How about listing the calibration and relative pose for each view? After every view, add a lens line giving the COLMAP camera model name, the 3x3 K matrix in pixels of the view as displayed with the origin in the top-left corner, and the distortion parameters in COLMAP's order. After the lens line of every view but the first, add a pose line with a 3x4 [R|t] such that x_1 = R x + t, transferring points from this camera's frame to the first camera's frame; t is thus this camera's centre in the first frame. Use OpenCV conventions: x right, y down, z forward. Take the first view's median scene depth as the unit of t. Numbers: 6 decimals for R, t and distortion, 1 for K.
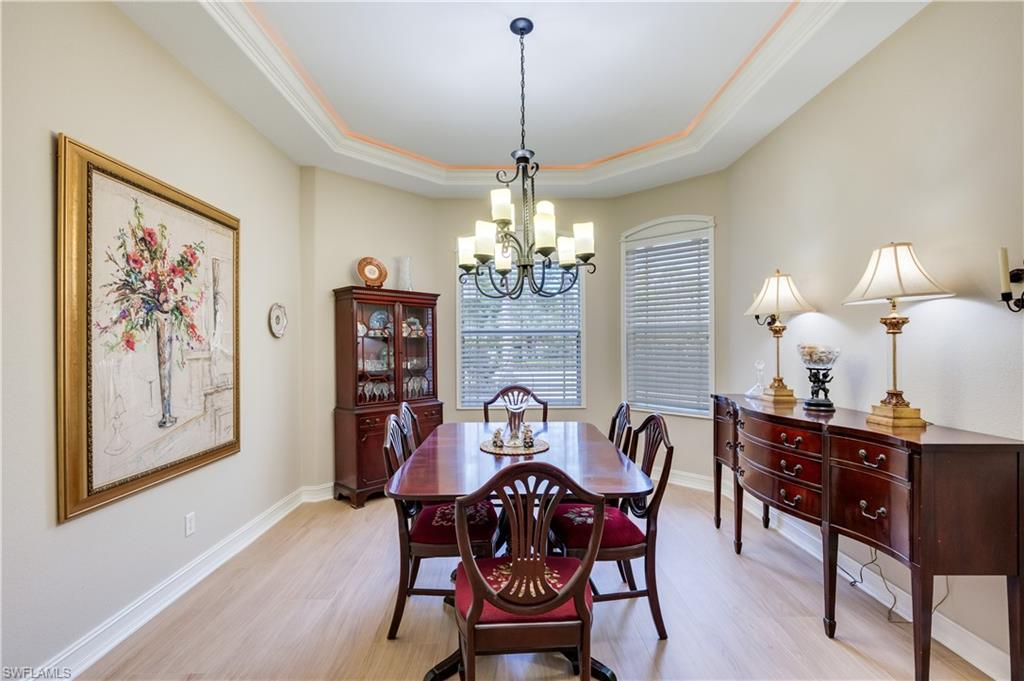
lens RADIAL K [[464.9, 0, 512.0], [0, 464.9, 340.5], [0, 0, 1]] dist [-0.002129, -0.000317]
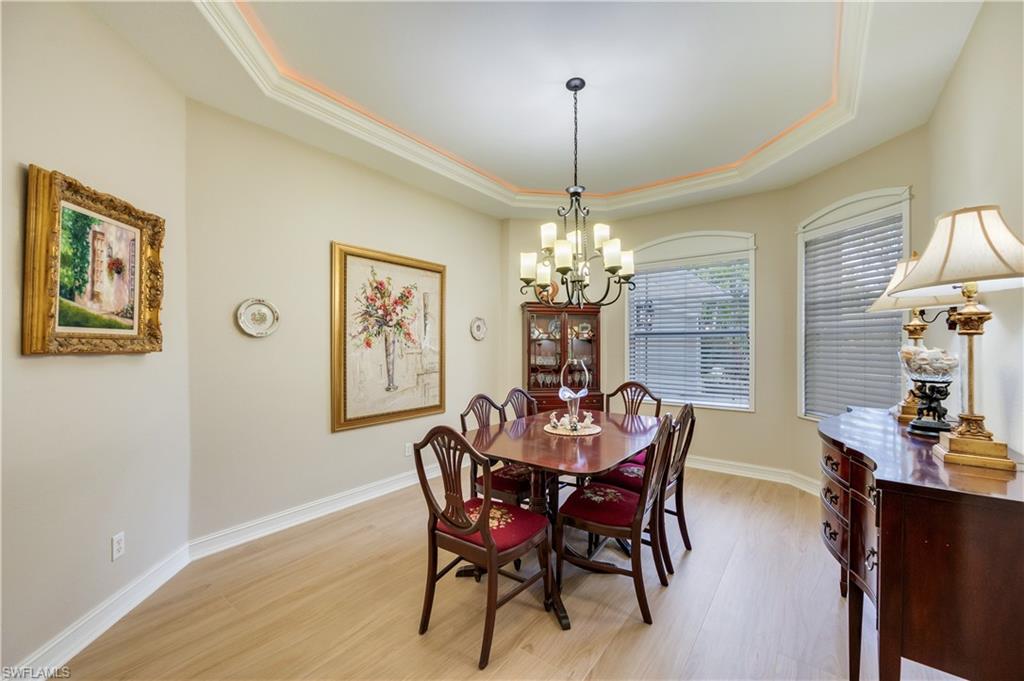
lens RADIAL K [[404.7, 0, 512.0], [0, 404.7, 340.5], [0, 0, 1]] dist [0.000747, -0.000013]
pose [[0.789339, -0.001507, -0.613955, 0.554925], [0.001466, 0.999999, -0.000569, -0.005780], [0.613956, -0.000451, 0.789341, 0.063173]]
